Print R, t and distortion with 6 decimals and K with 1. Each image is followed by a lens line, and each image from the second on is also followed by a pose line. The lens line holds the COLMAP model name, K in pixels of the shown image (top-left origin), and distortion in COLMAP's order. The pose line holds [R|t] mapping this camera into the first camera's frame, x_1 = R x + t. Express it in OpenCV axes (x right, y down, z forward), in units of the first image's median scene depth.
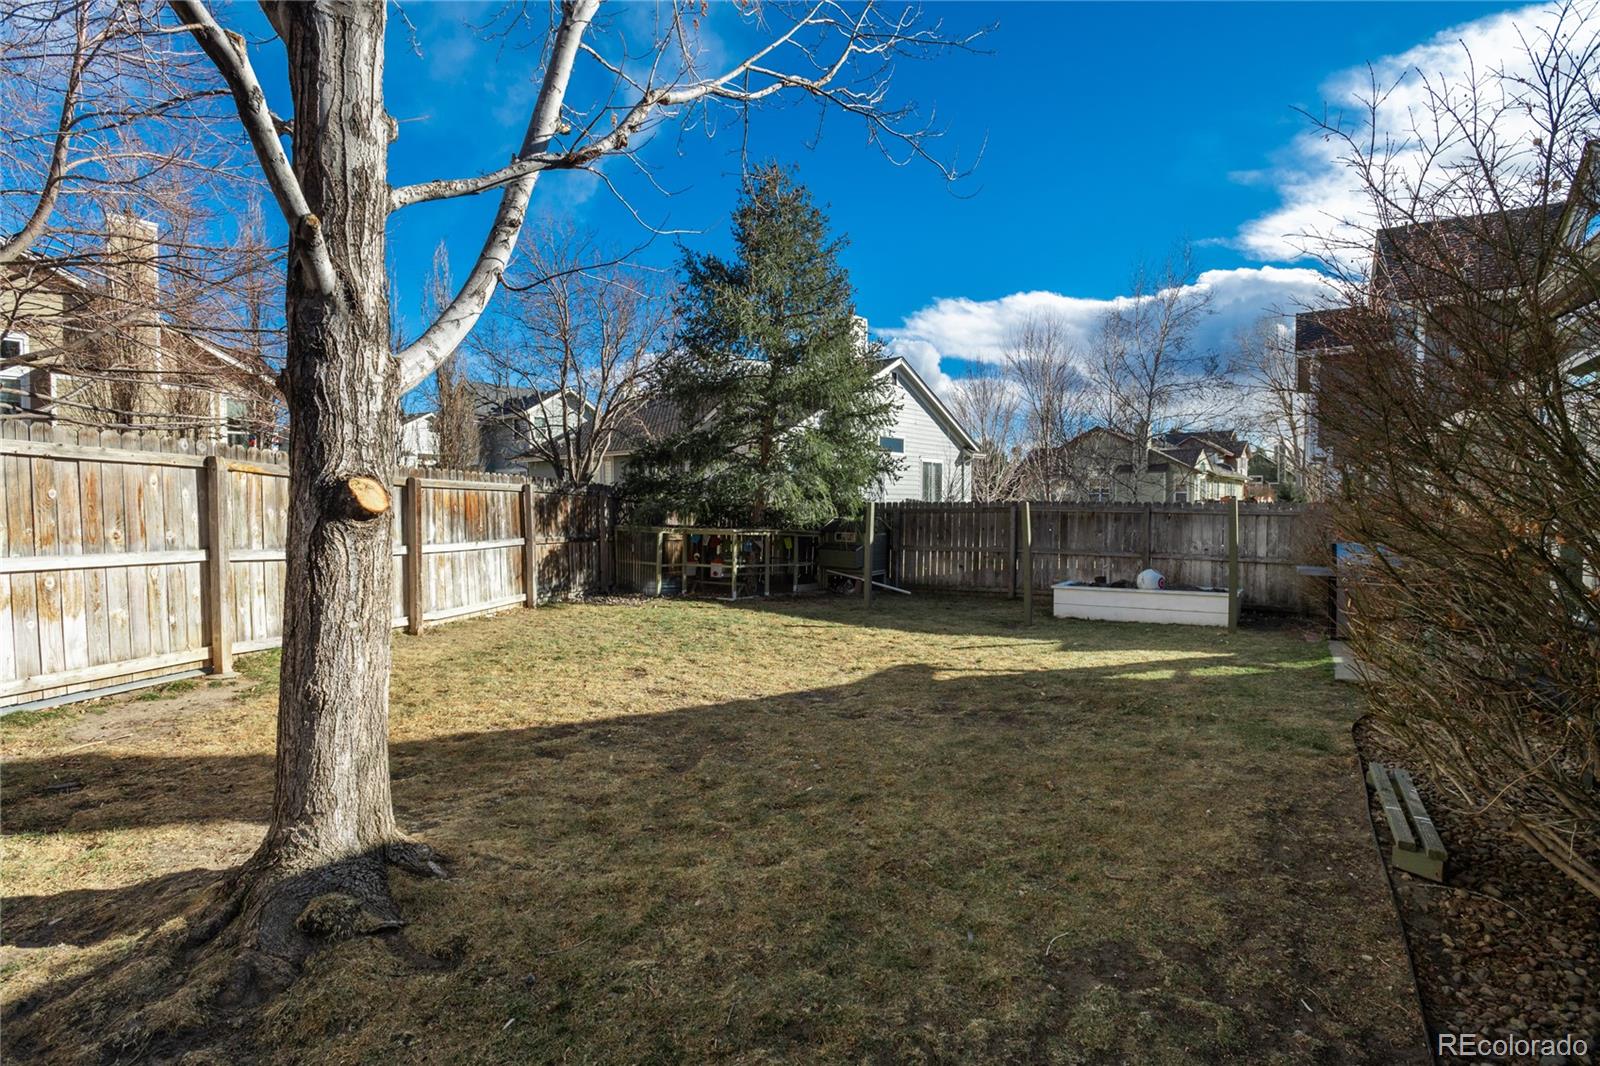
lens RADIAL K [[761.2, 0, 807.9], [0, 761.2, 523.8], [0, 0, 1]] dist [-0.012294, -0.000599]
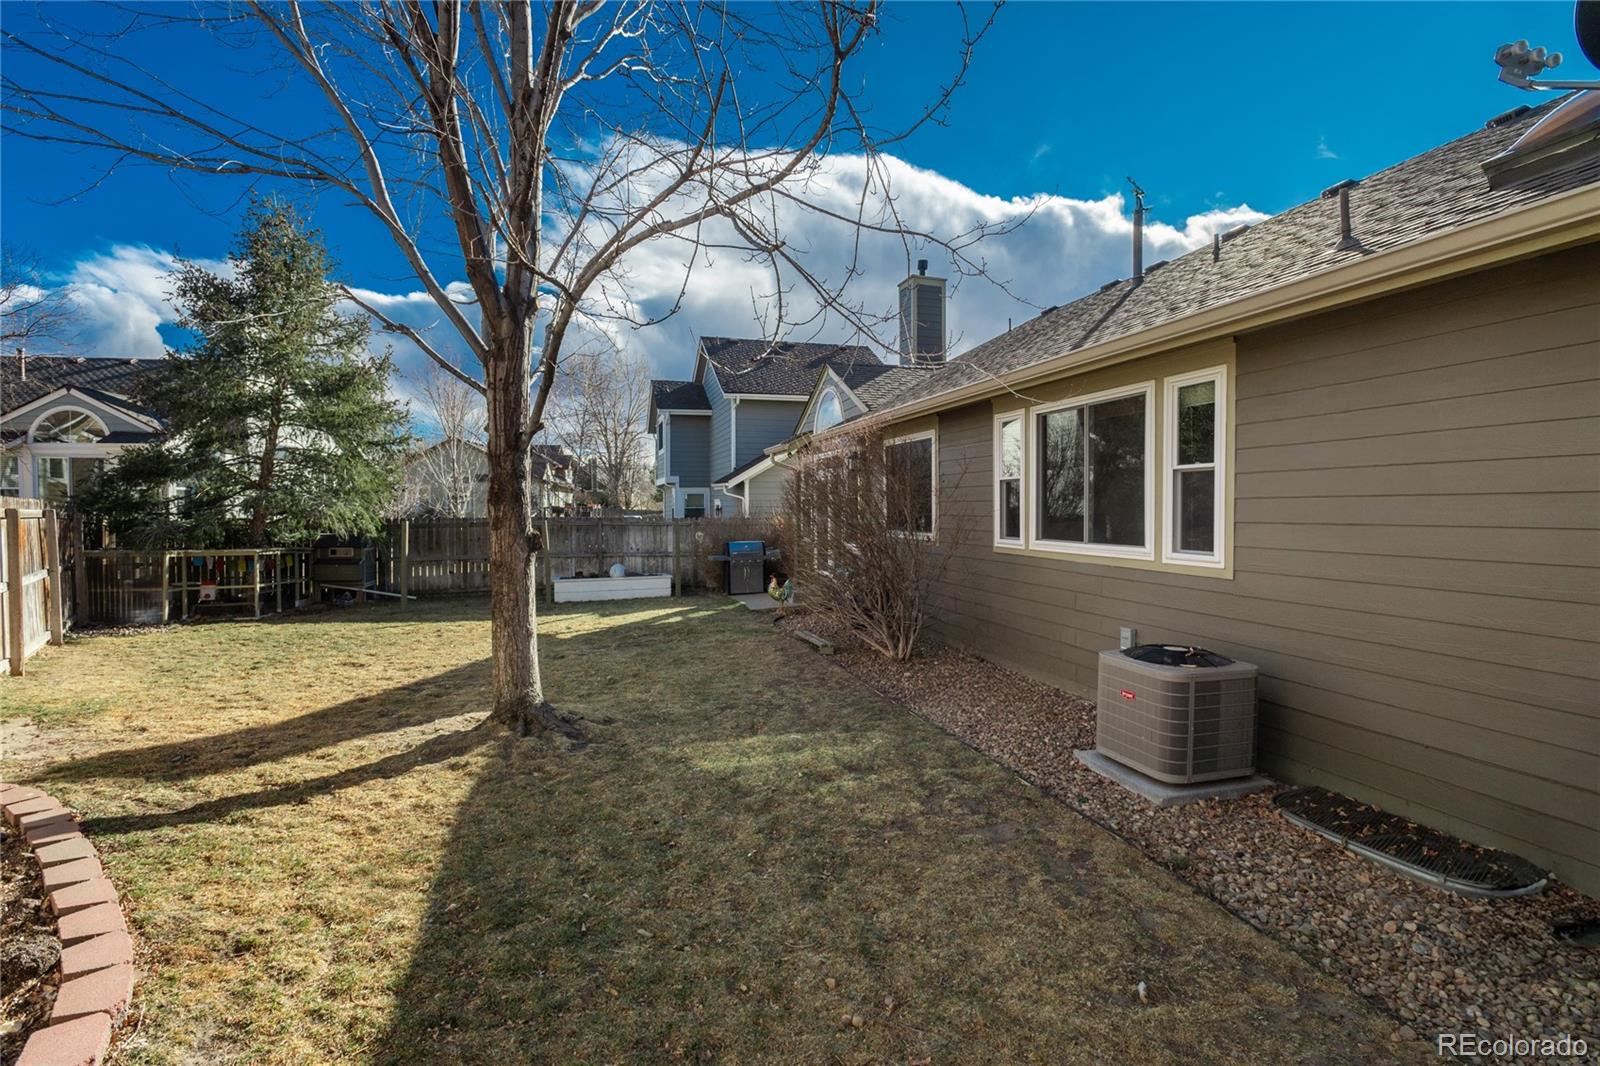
lens RADIAL K [[761.2, 0, 807.9], [0, 761.2, 523.8], [0, 0, 1]] dist [-0.012294, -0.000599]
pose [[0.654747, -0.019543, 0.755595, -0.379579], [0.021560, 0.999742, 0.007176, -0.018759], [-0.755541, 0.011592, 0.654999, -0.231934]]
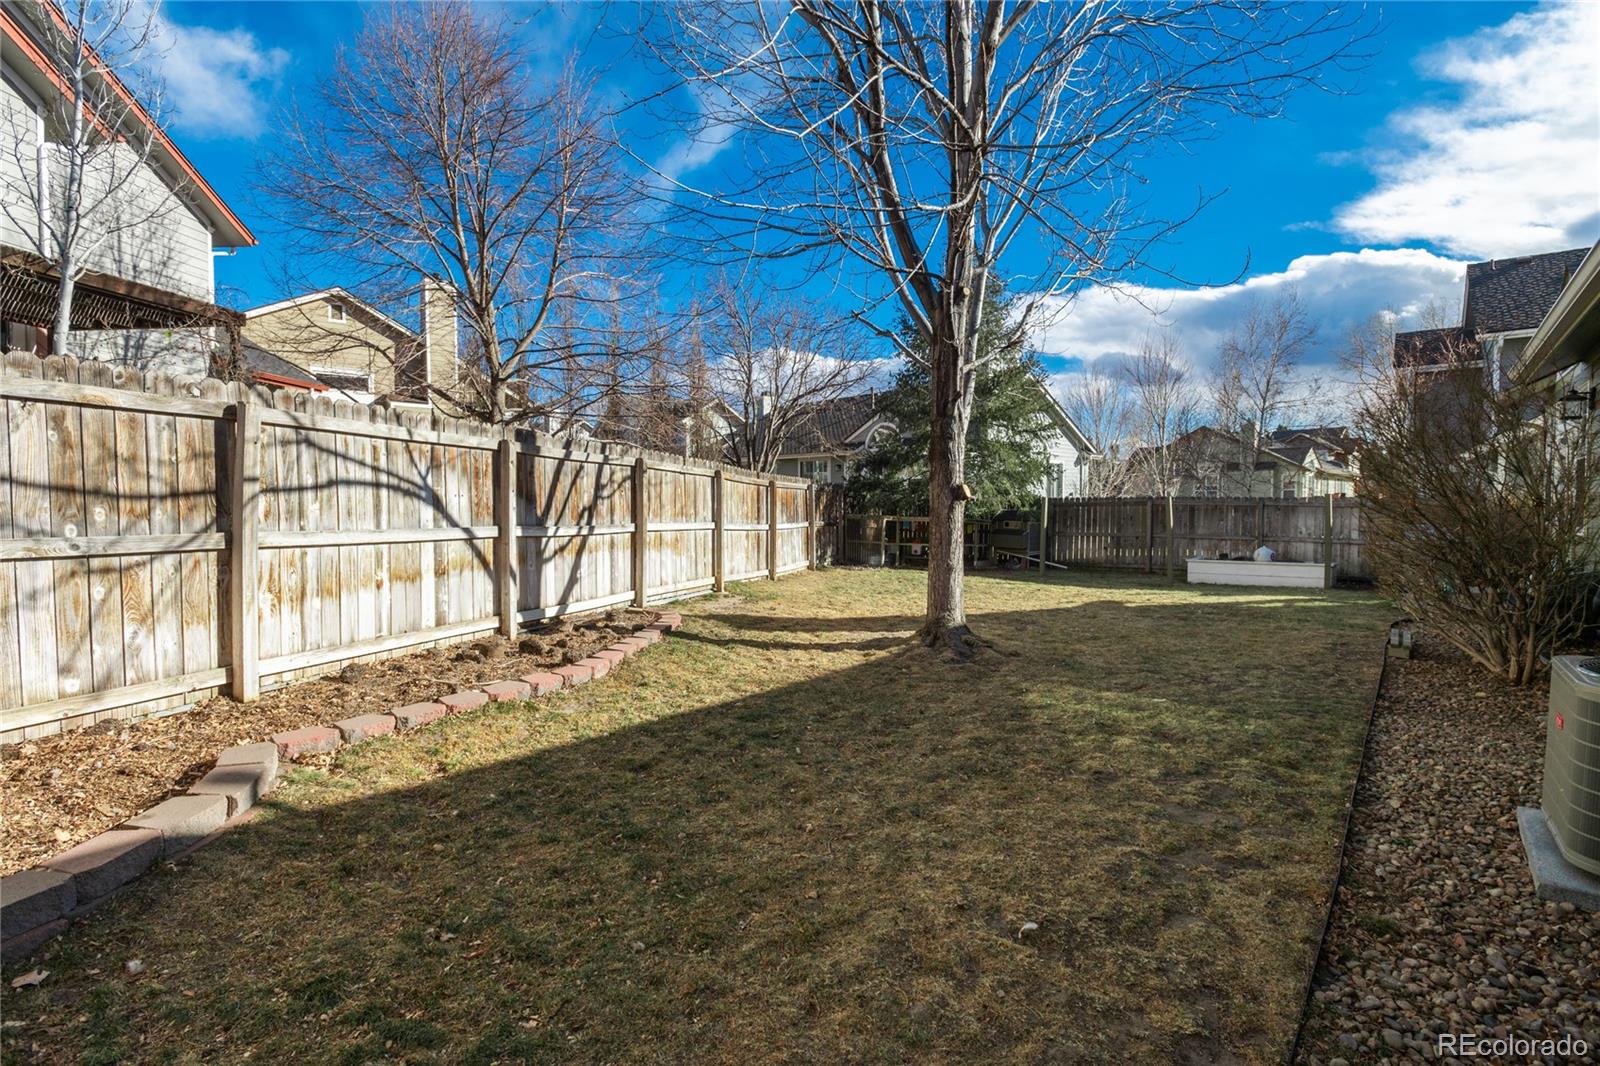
lens RADIAL K [[760.5, 0, 810.0], [0, 760.5, 523.1], [0, 0, 1]] dist [-0.001825, 0.000180]
pose [[0.994503, 0.003860, -0.104637, -0.182017], [-0.003565, 0.999989, 0.003005, 0.014297], [0.104647, -0.002616, 0.994506, -0.369037]]
